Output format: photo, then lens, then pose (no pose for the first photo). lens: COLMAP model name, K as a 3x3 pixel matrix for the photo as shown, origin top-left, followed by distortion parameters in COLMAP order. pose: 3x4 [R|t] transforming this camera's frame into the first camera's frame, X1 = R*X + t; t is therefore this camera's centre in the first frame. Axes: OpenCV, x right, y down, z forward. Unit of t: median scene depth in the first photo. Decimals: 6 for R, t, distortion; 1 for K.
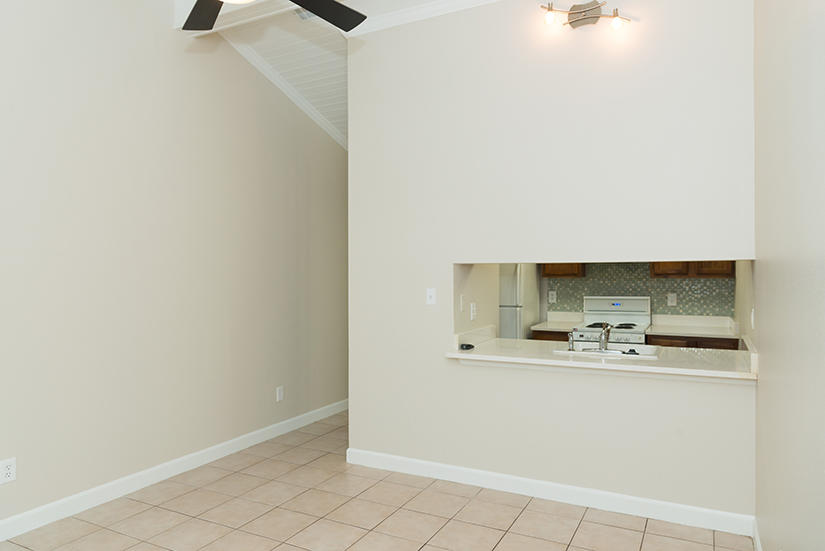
lens RADIAL K [[590.1, 0, 376.3], [0, 590.1, 281.9], [0, 0, 1]] dist [-0.007161, 0.005843]
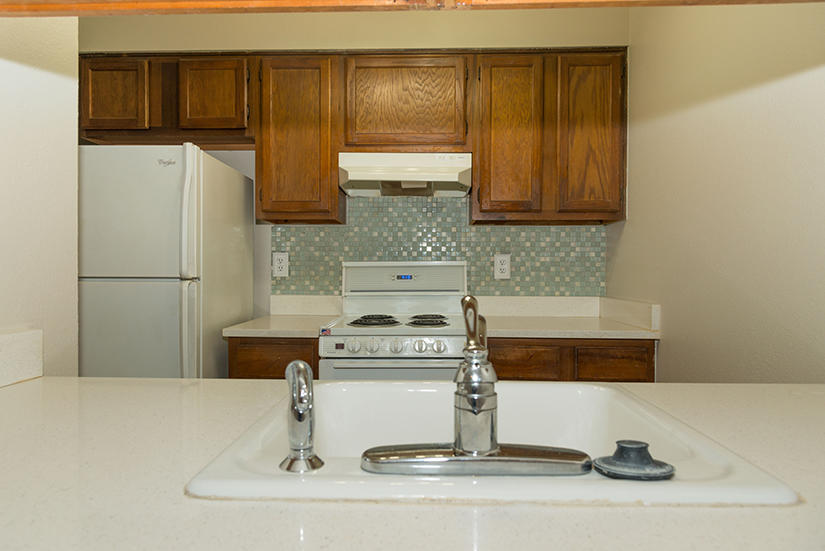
lens RADIAL K [[590.1, 0, 404.7], [0, 590.1, 282.3], [0, 0, 1]] dist [-0.007161, 0.005843]
pose [[0.897171, -0.001810, 0.441679, 0.181392], [0.001488, 0.999998, 0.001074, 0.040474], [-0.441681, -0.000306, 0.897172, 0.535802]]
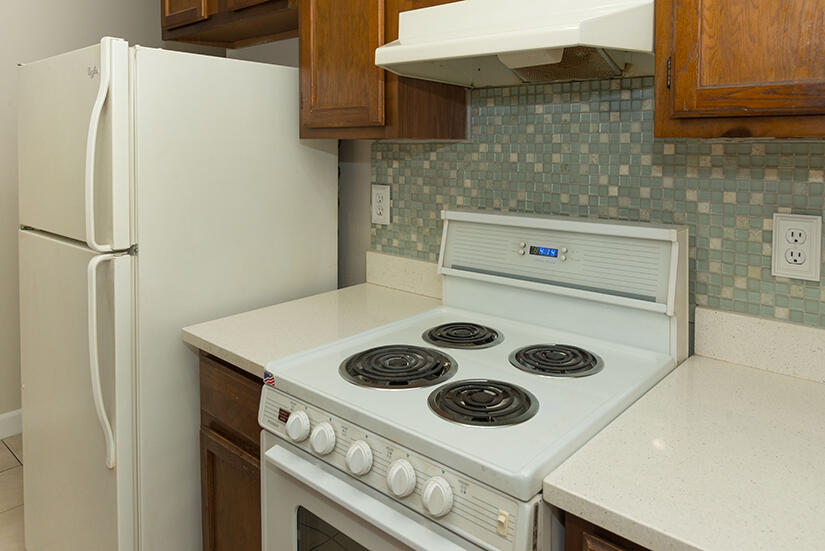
lens RADIAL K [[590.1, 0, 411.3], [0, 590.1, 170.6], [0, 0, 1]] dist [-0.007161, 0.005843]
pose [[0.971416, 0.012760, -0.237041, 0.398014], [-0.006313, 0.999590, 0.027938, -0.001075], [0.237300, -0.025643, 0.971098, 0.731499]]
